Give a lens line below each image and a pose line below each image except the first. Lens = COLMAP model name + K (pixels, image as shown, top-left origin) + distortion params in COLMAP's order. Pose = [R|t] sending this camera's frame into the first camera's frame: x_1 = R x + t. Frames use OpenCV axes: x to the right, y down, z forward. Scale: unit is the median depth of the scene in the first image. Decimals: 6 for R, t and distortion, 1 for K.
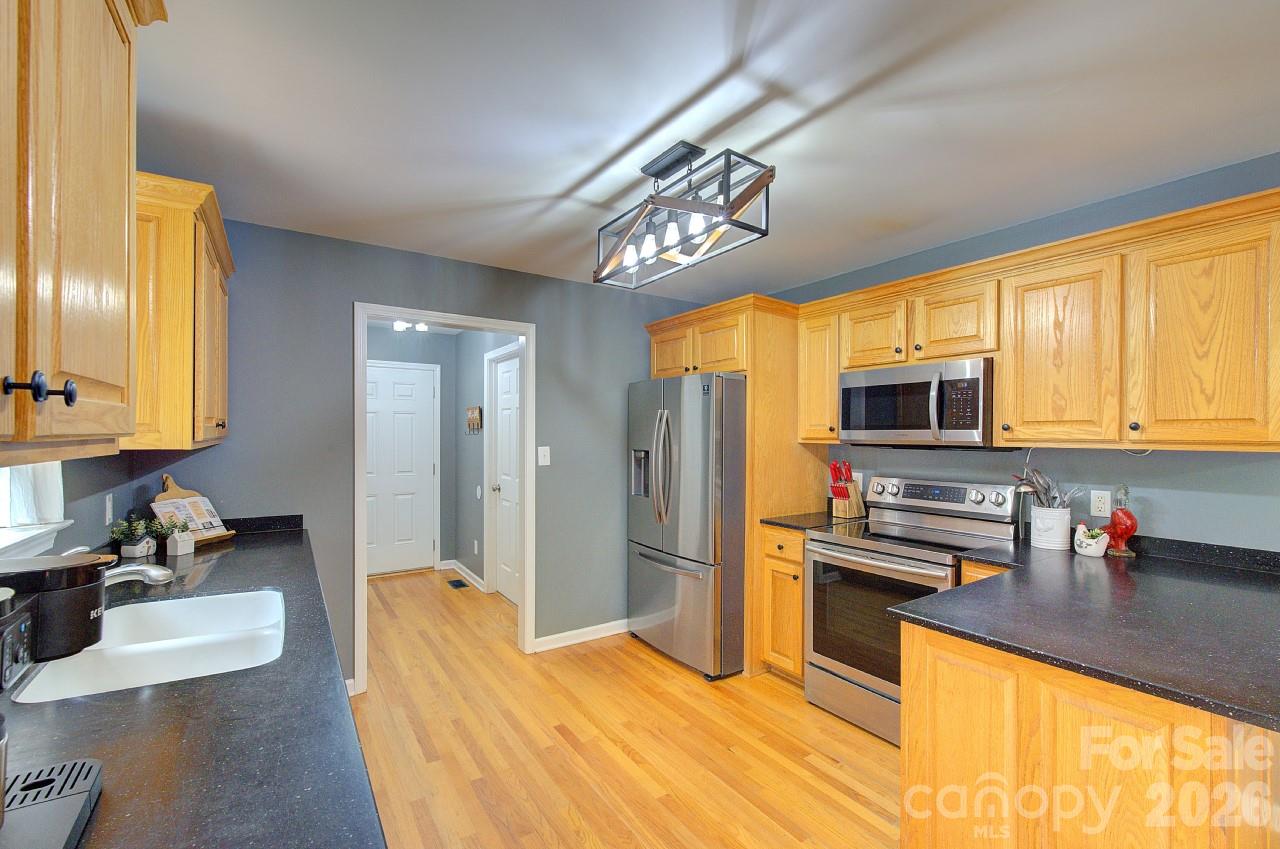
lens RADIAL K [[546.8, 0, 649.5], [0, 546.8, 439.2], [0, 0, 1]] dist [0.002838, 0.001514]
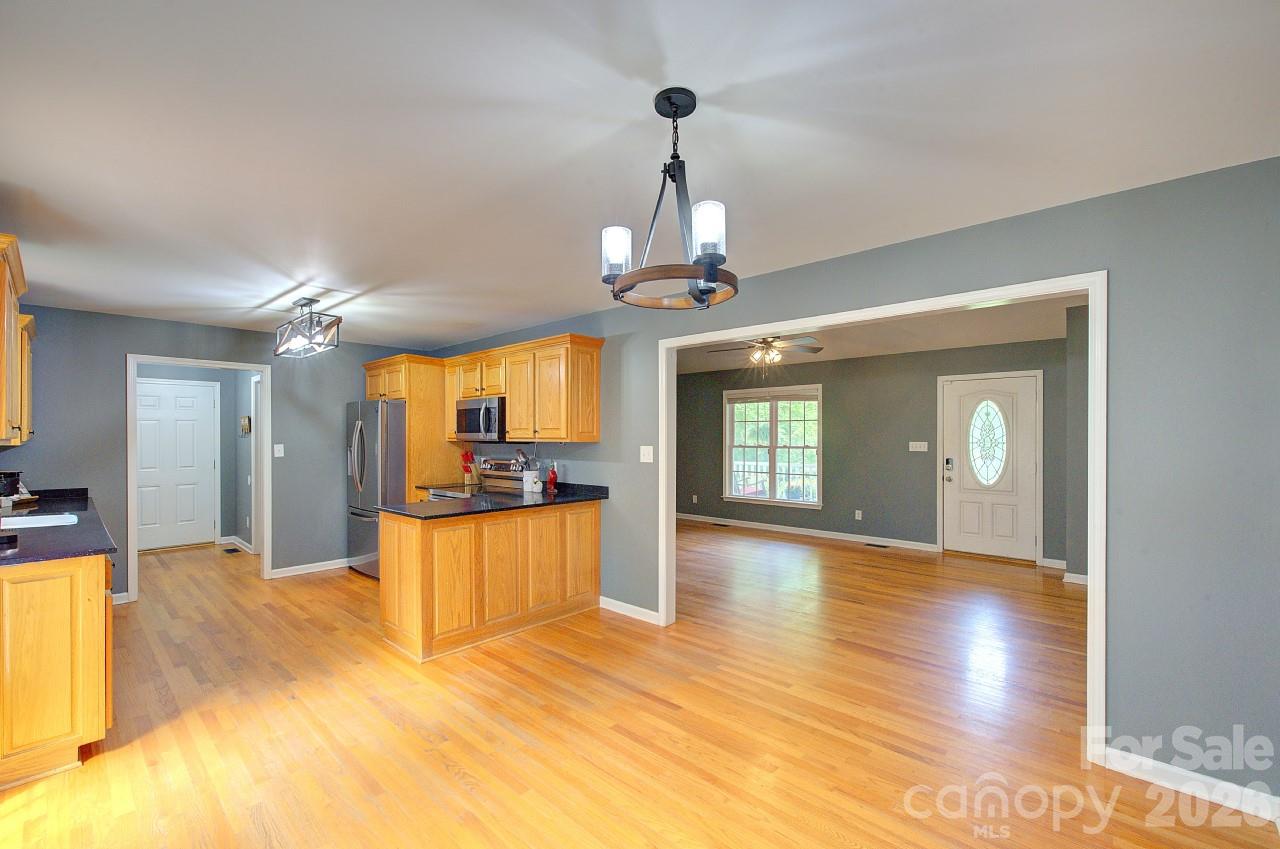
lens RADIAL K [[546.8, 0, 644.7], [0, 546.8, 437.4], [0, 0, 1]] dist [0.002838, 0.001514]
pose [[0.974922, -0.006408, 0.222456, 0.644883], [0.007587, 0.999961, -0.004447, 0.011406], [-0.222419, 0.006023, 0.974933, -1.003198]]
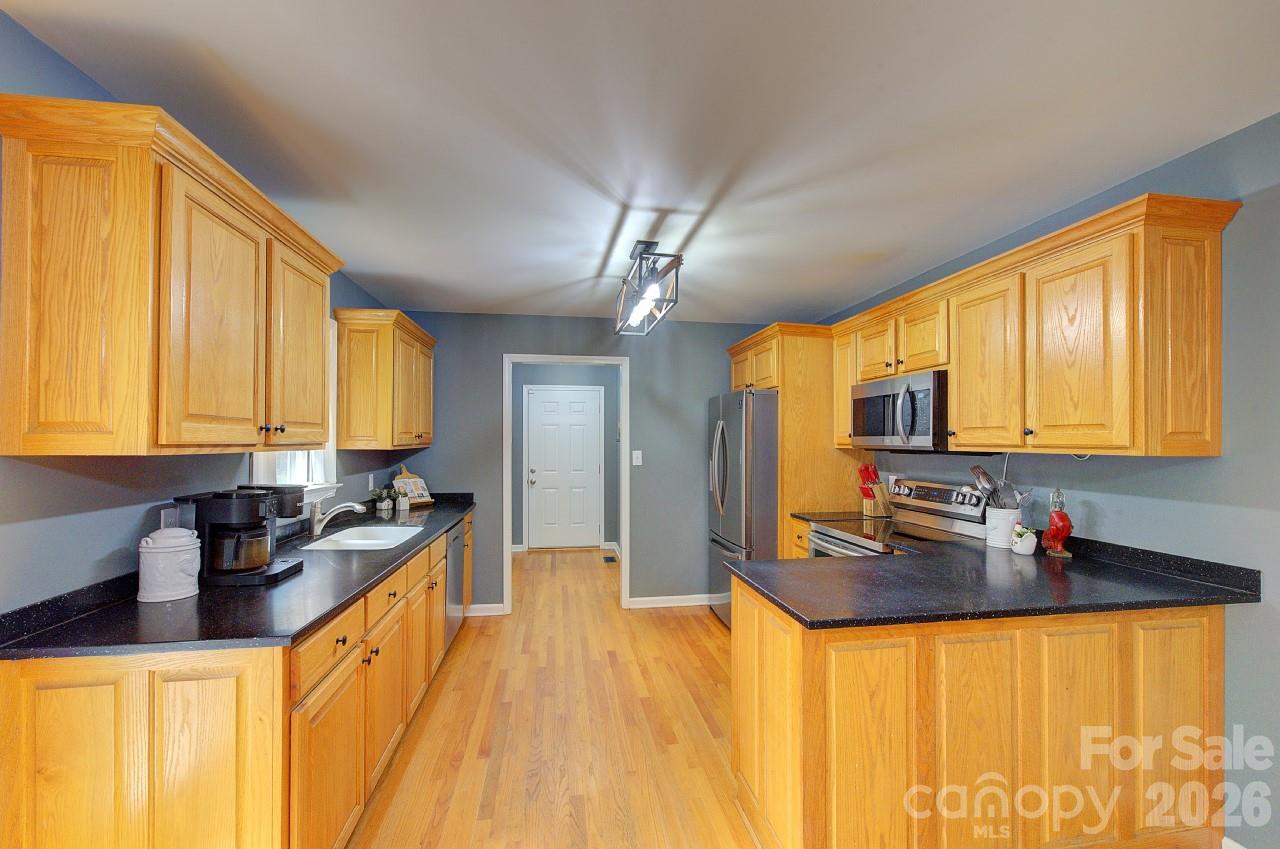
lens RADIAL K [[546.8, 0, 645.9], [0, 546.8, 439.7], [0, 0, 1]] dist [0.002838, 0.001514]
pose [[0.908524, -0.004292, -0.417811, 0.510329], [-0.000407, 0.999938, -0.011157, 0.003389], [0.417833, 0.010306, 0.908466, -0.235137]]
